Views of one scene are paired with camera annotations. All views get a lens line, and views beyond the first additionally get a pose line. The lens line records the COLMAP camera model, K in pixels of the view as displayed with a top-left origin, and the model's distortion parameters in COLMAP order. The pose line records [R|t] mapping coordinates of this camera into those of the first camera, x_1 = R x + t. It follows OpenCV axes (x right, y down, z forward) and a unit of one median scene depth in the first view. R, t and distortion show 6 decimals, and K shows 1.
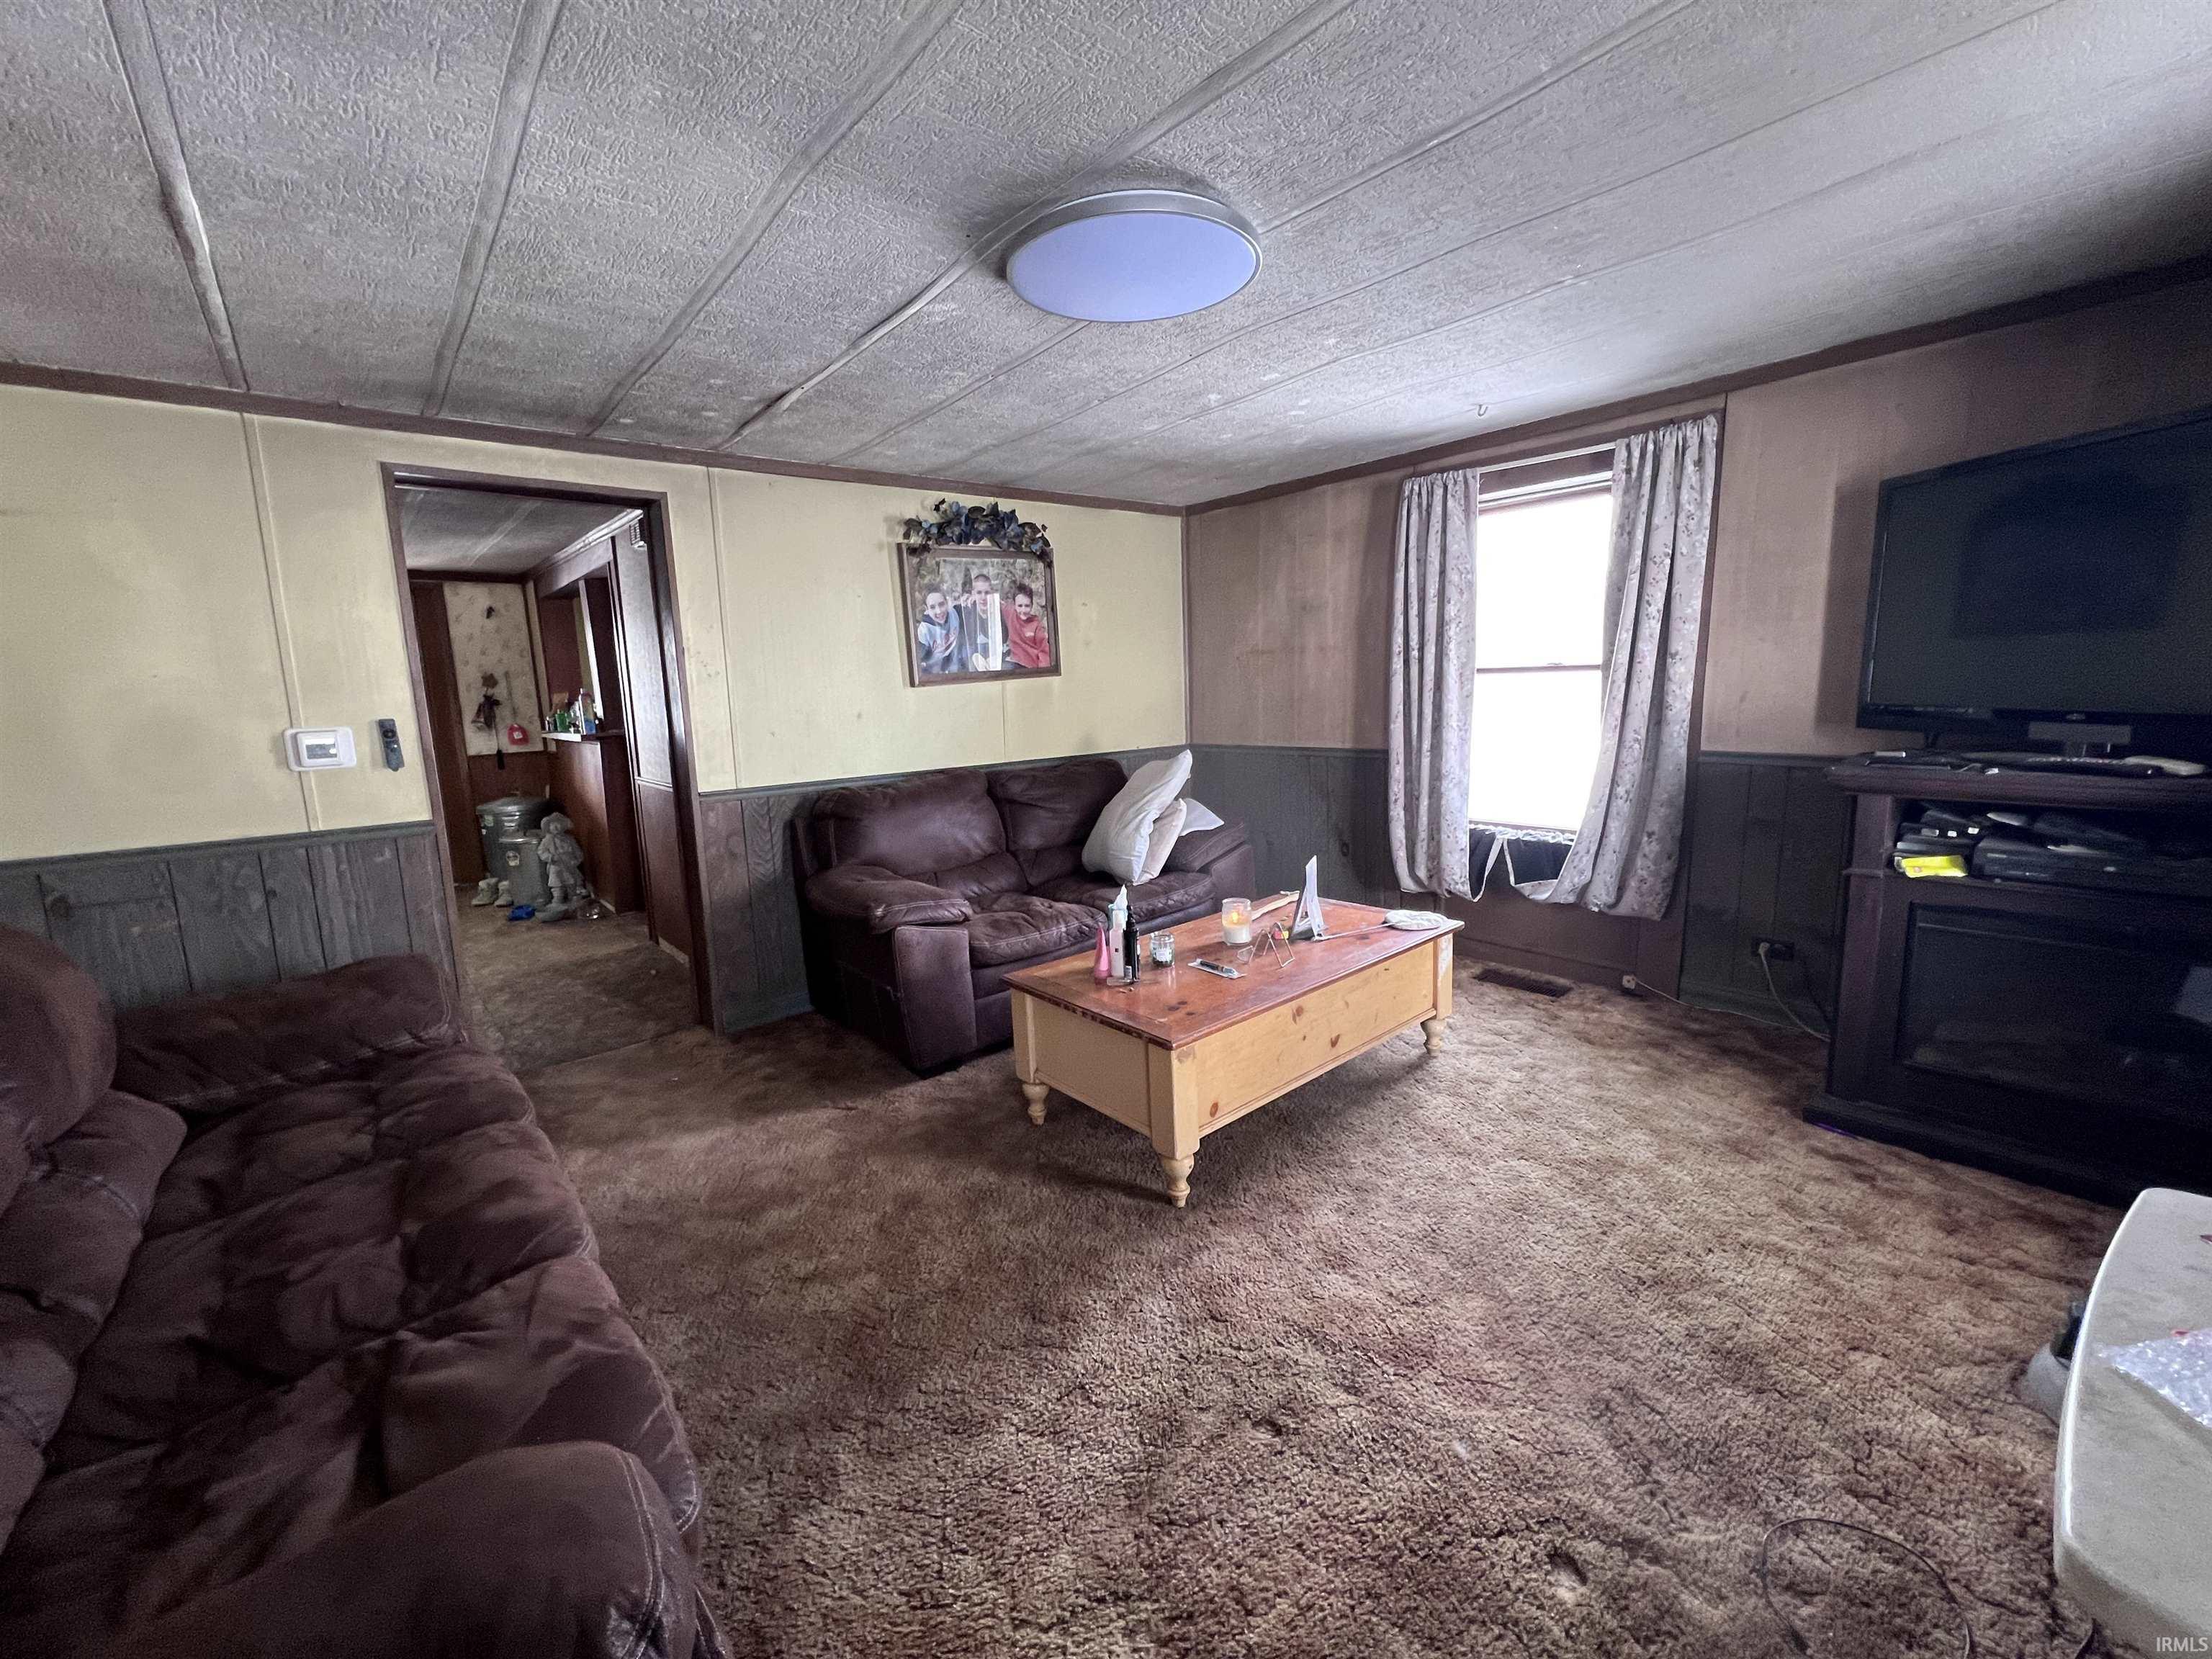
lens RADIAL K [[897.5, 0, 1094.1], [0, 897.5, 821.2], [0, 0, 1]] dist [-0.000842, -0.000138]
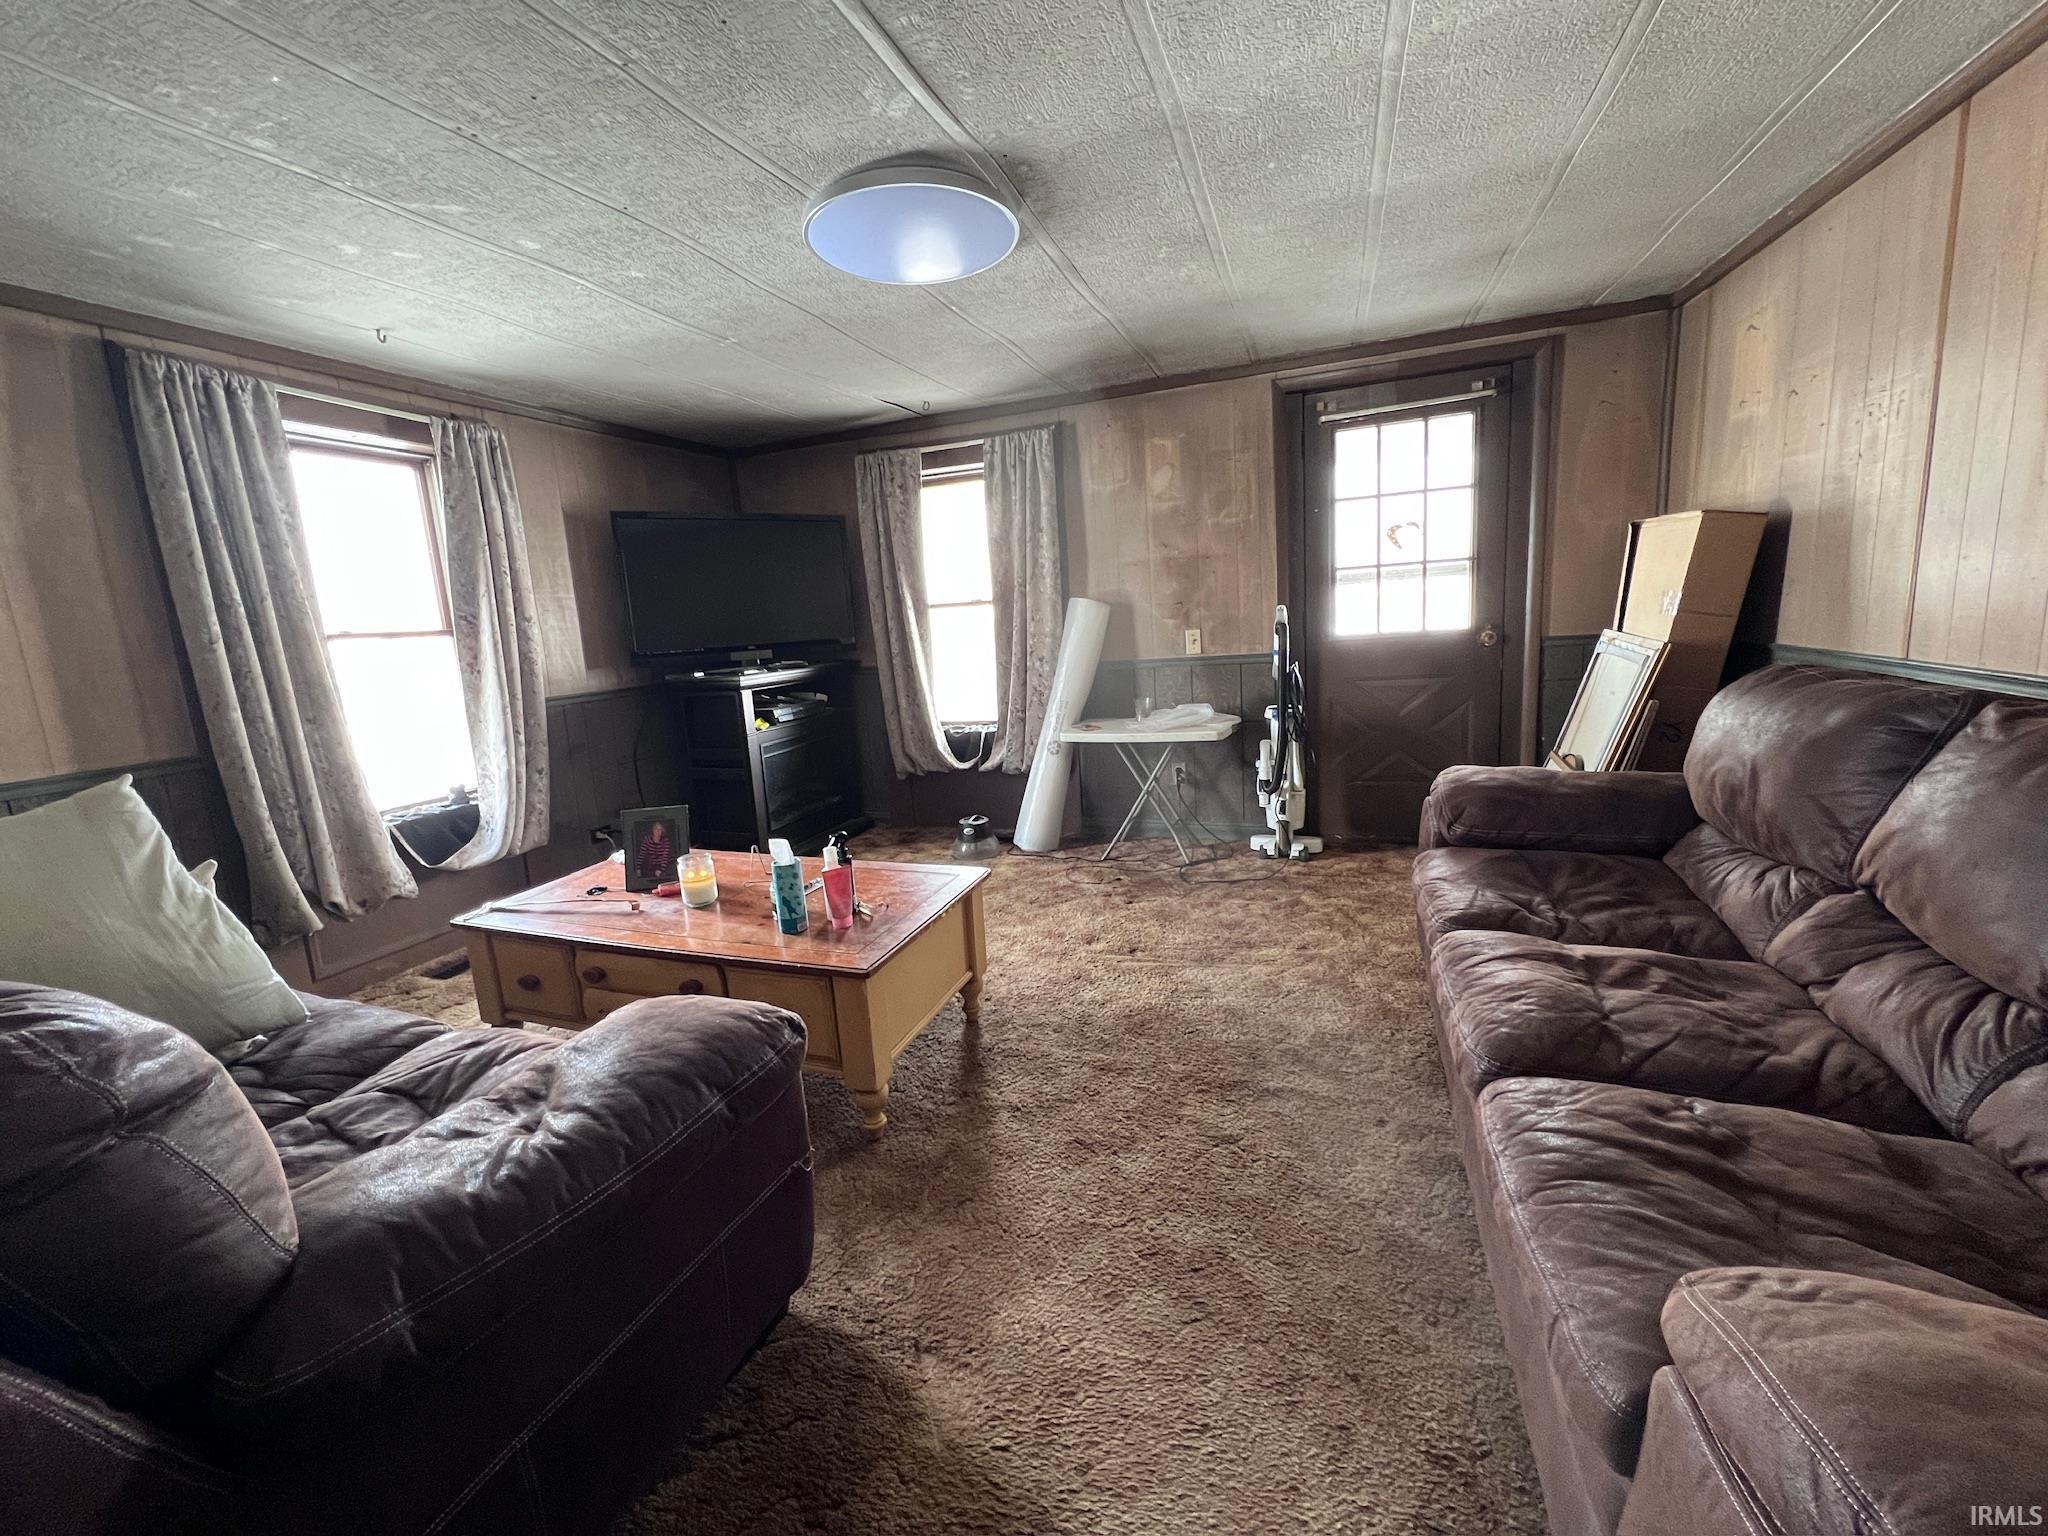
lens RADIAL K [[830.9, 0, 1013.0], [0, 830.9, 760.3], [0, 0, 1]] dist [-0.000842, -0.000138]
pose [[-0.483931, -0.081902, 0.871265, -0.720933], [0.218039, 0.952928, 0.210685, -0.108145], [-0.847508, 0.291926, -0.443293, 1.100970]]
